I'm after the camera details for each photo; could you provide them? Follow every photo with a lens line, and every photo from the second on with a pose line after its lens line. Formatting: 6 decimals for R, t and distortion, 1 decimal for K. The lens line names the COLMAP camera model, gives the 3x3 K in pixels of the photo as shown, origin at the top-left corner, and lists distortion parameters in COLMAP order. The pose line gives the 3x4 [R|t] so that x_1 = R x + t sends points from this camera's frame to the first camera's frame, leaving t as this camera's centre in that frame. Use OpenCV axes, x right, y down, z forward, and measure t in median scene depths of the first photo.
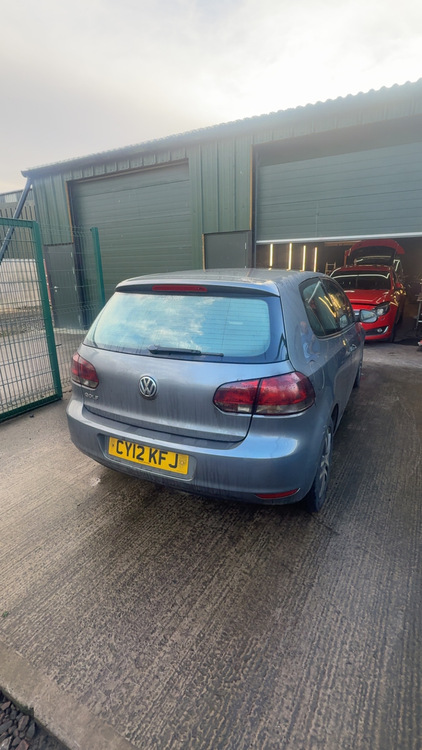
lens RADIAL K [[354.9, 0, 211.0], [0, 354.9, 375.0], [0, 0, 1]] dist [-0.003973, -0.000973]
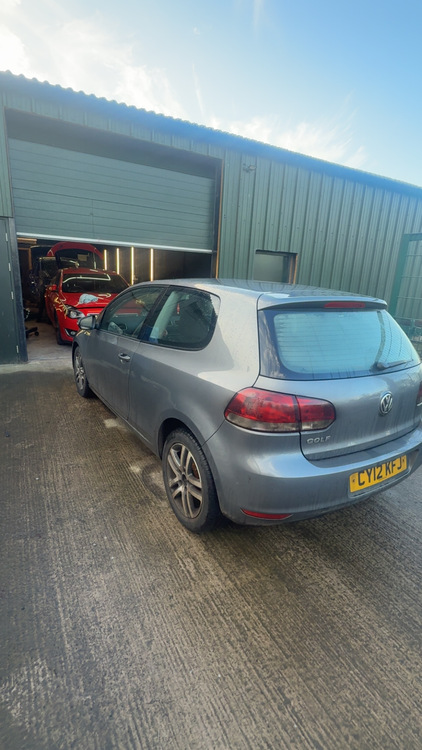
lens RADIAL K [[354.9, 0, 211.0], [0, 354.9, 375.0], [0, 0, 1]] dist [-0.003973, -0.000973]
pose [[0.527891, -0.186969, 0.828477, -1.205664], [0.184637, 0.977402, 0.102930, -0.232184], [-0.828999, 0.098631, 0.550483, 0.807713]]
